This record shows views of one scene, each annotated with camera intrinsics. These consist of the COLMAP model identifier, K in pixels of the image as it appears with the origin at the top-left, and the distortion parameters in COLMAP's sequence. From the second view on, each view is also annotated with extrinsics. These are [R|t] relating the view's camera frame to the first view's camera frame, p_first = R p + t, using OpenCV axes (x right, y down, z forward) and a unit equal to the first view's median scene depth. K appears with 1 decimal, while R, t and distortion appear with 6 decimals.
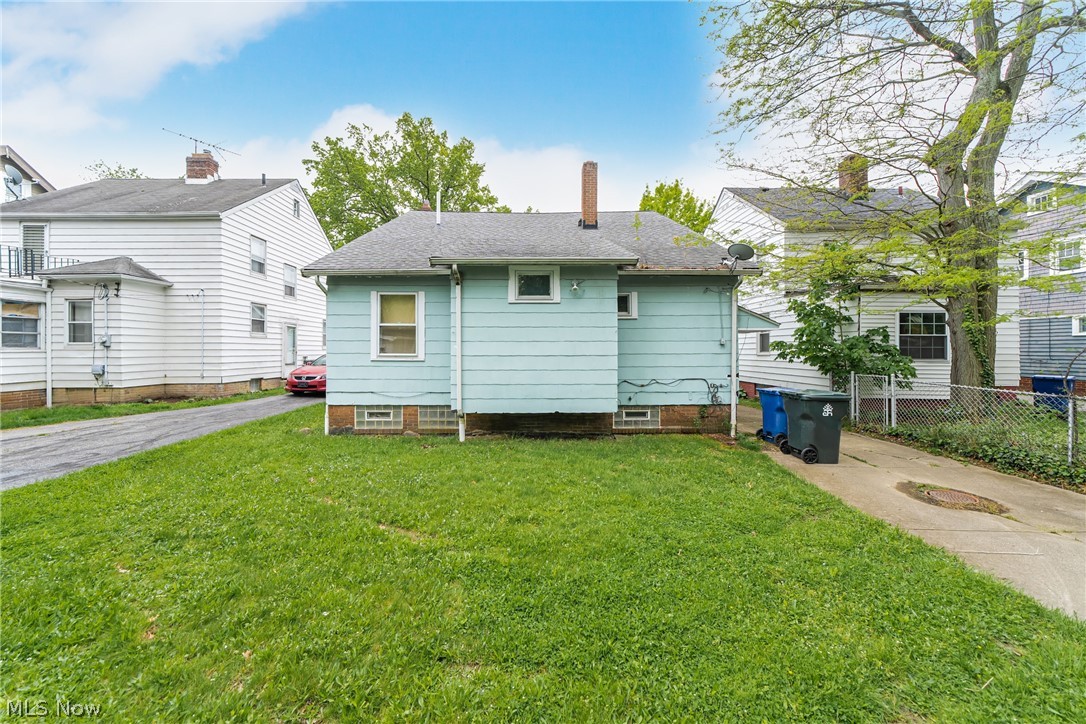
lens RADIAL K [[377.2, 0, 538.1], [0, 377.2, 349.8], [0, 0, 1]] dist [-0.001225, -0.000081]
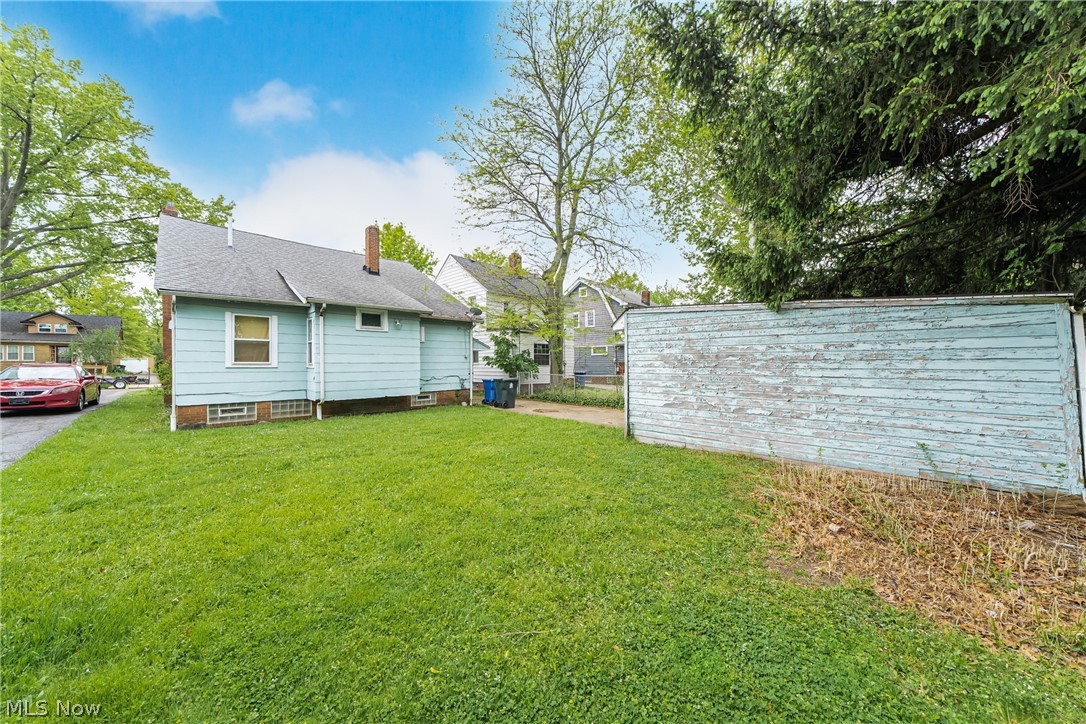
lens RADIAL K [[376.4, 0, 543.0], [0, 376.4, 362.0], [0, 0, 1]] dist [-0.000020, -0.000039]
pose [[0.708439, 0.001336, 0.705771, -0.575350], [0.003246, 0.999981, -0.005151, 0.019722], [-0.705765, 0.005940, 0.708421, -0.618533]]
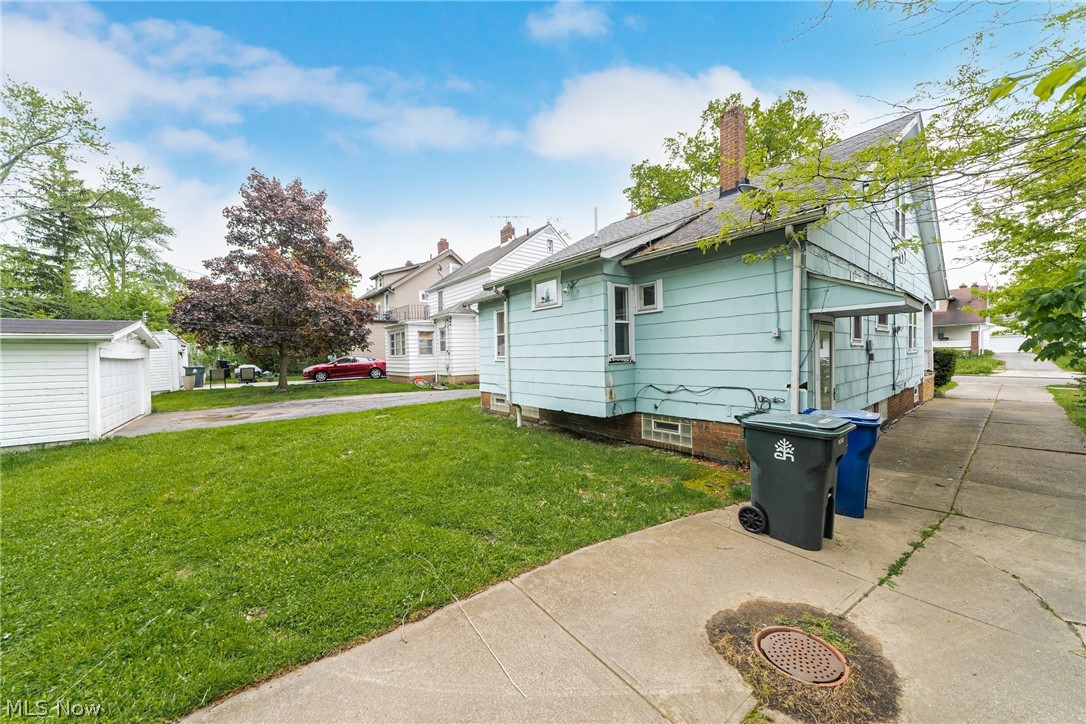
lens RADIAL K [[376.4, 0, 543.0], [0, 376.4, 362.0], [0, 0, 1]] dist [-0.000020, -0.000039]
pose [[0.625614, 0.002911, -0.780127, 0.740308], [0.023056, 0.999487, 0.022219, 0.004685], [0.779792, -0.031888, 0.625226, 0.273498]]
